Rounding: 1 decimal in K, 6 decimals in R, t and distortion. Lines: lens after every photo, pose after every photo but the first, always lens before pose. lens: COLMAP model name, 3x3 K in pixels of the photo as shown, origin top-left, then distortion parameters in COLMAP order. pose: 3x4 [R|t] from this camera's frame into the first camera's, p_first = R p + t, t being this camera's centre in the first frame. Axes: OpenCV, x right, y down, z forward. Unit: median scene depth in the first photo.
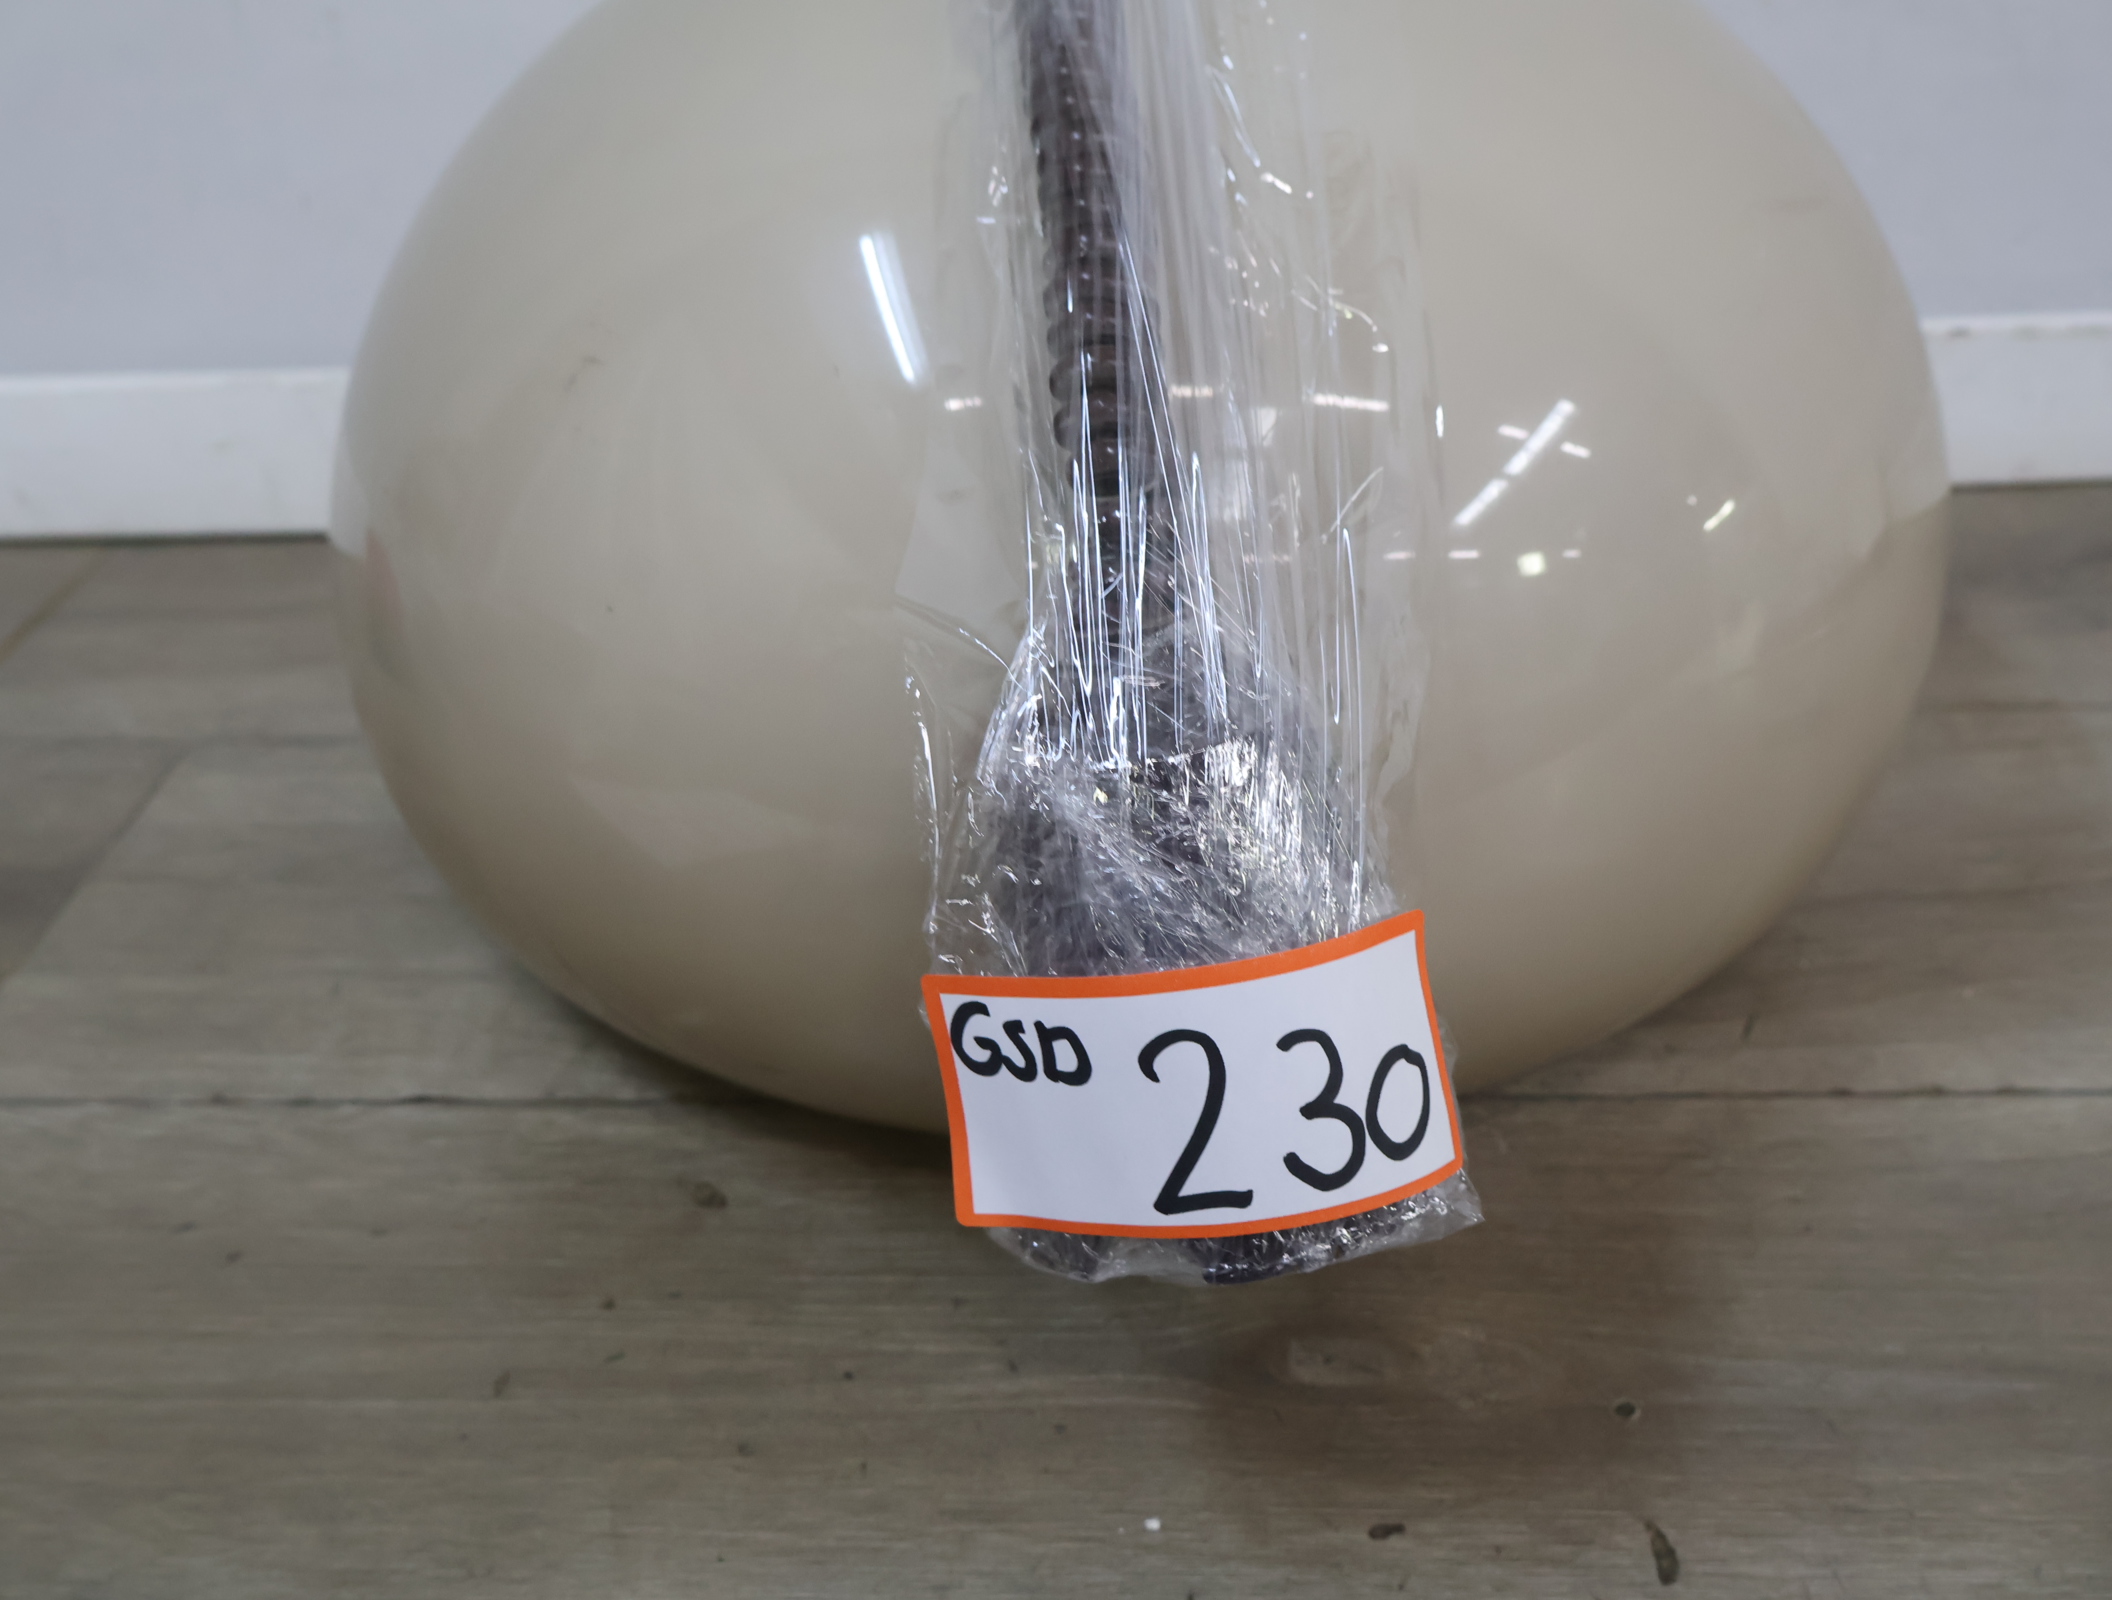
lens RADIAL K [[2022.2, 0, 1046.2], [0, 2022.2, 810.4], [0, 0, 1]] dist [0.001964, 0.000000]
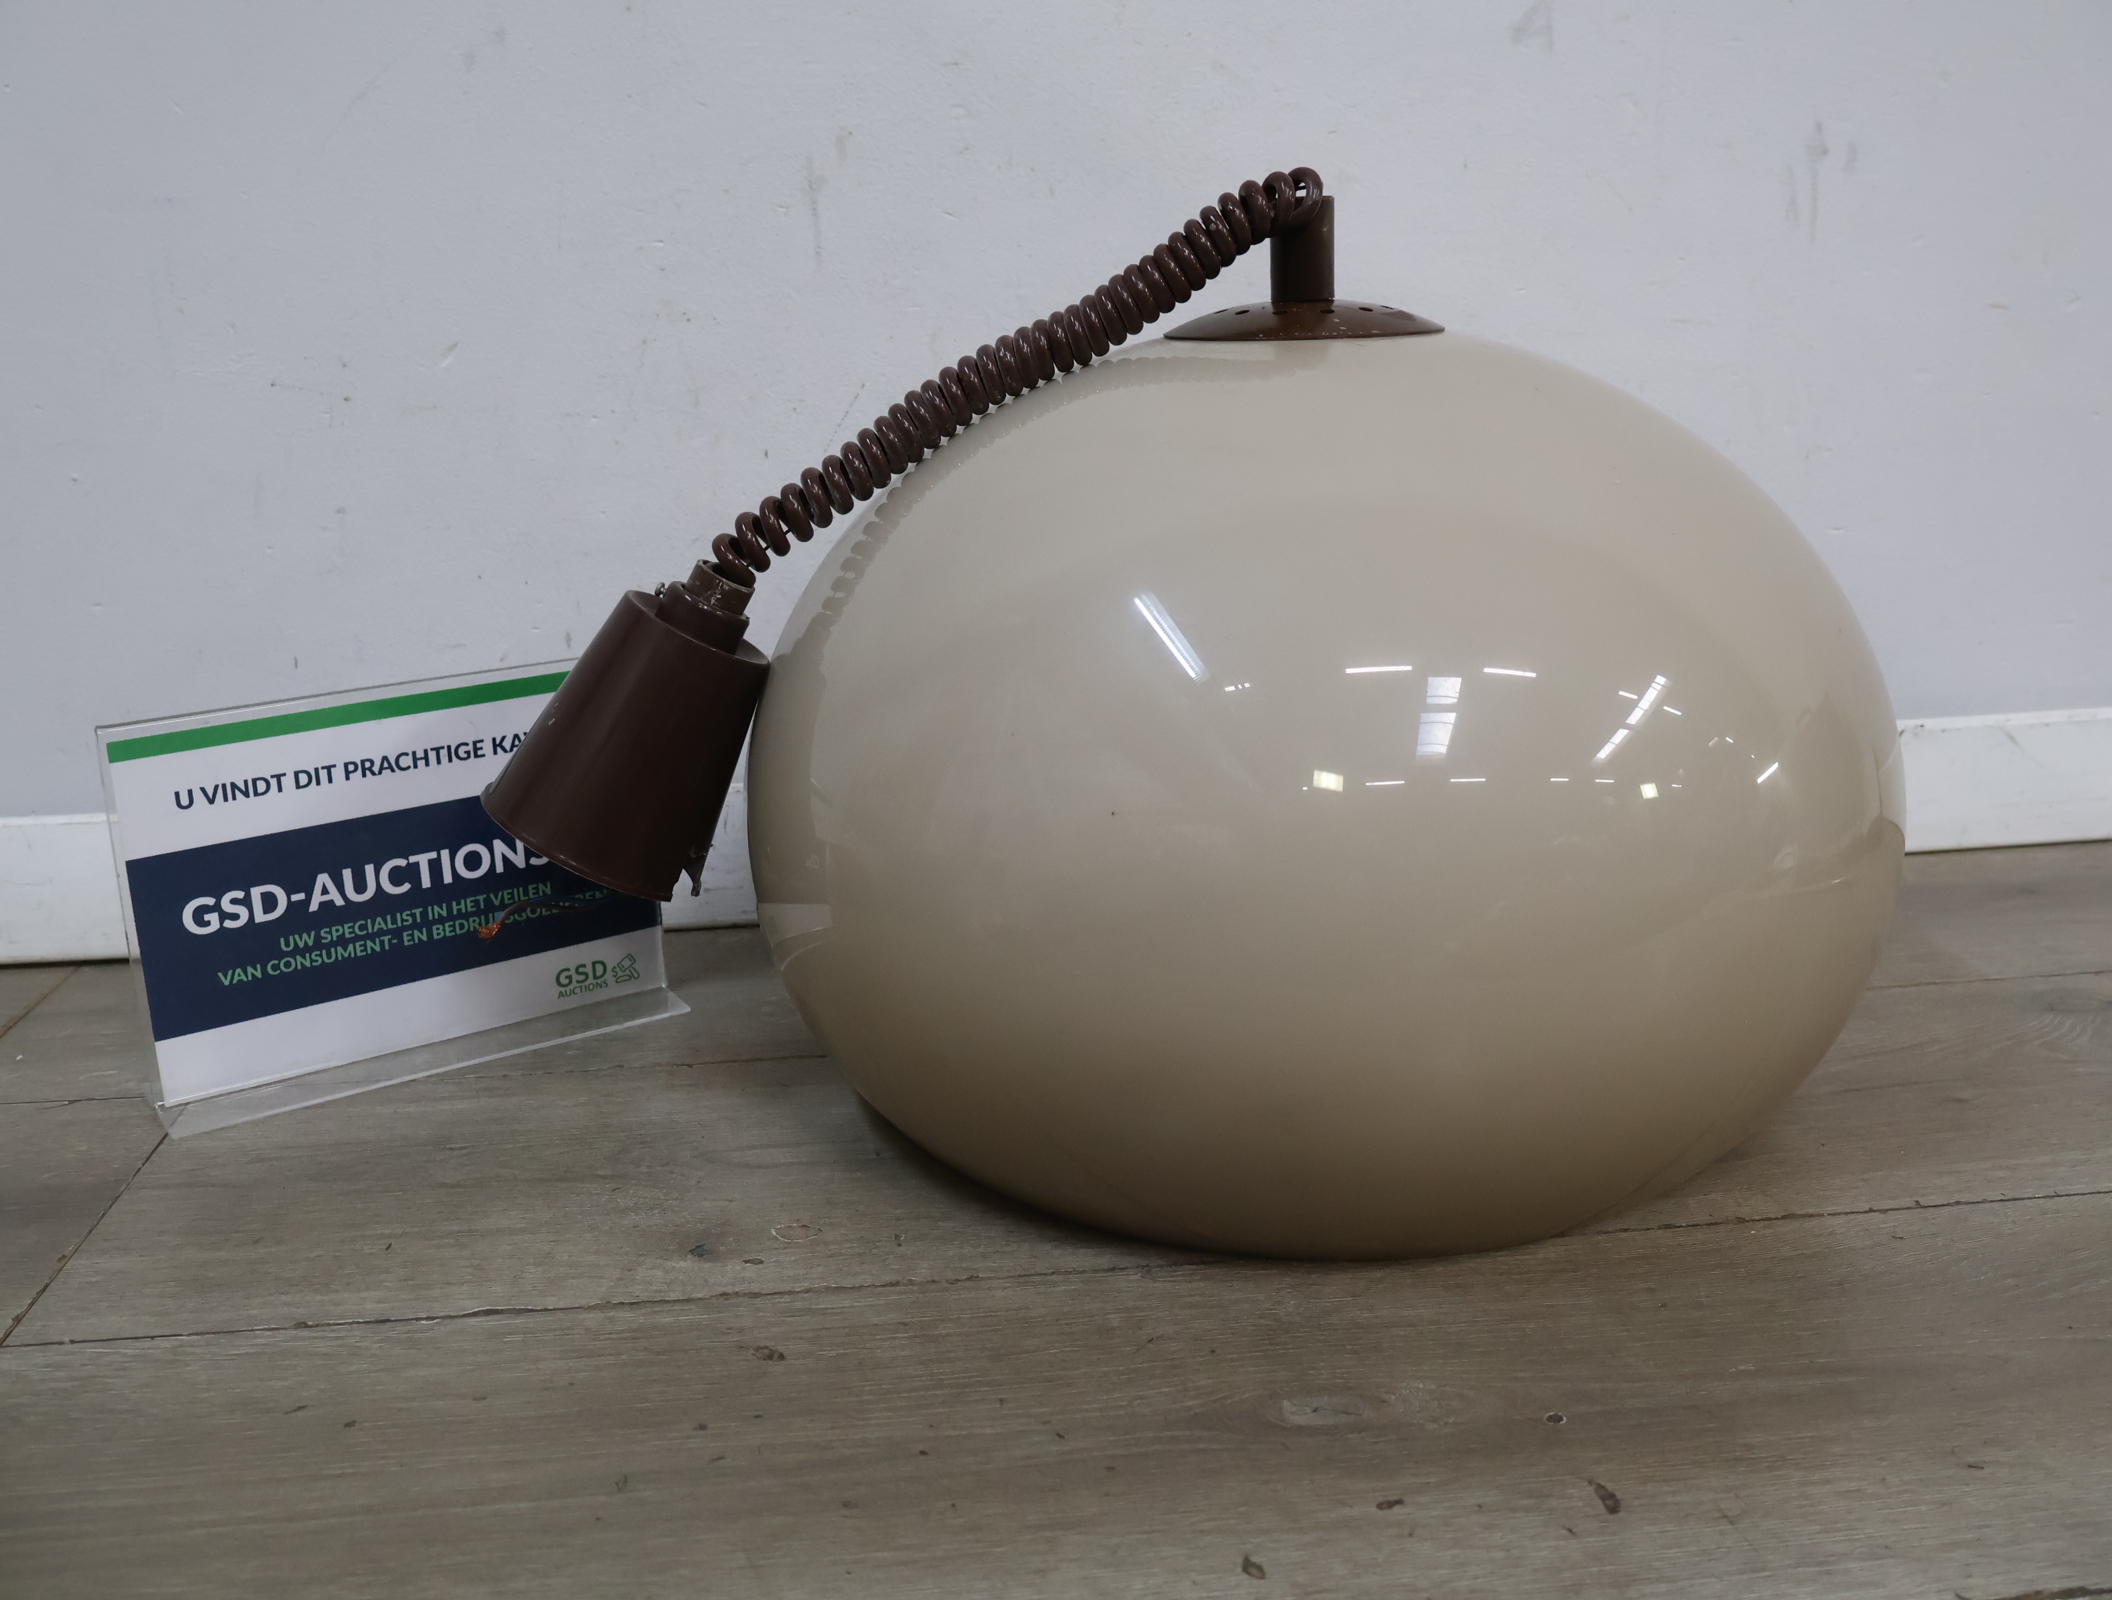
lens RADIAL K [[2022.2, 0, 1051.5], [0, 2022.2, 800.5], [0, 0, 1]] dist [0.001964, 0.000000]
pose [[0.988563, -0.014781, 0.150084, -0.220146], [0.060533, 0.950390, -0.305113, 0.317526], [-0.138129, 0.310708, 0.940415, -0.274924]]
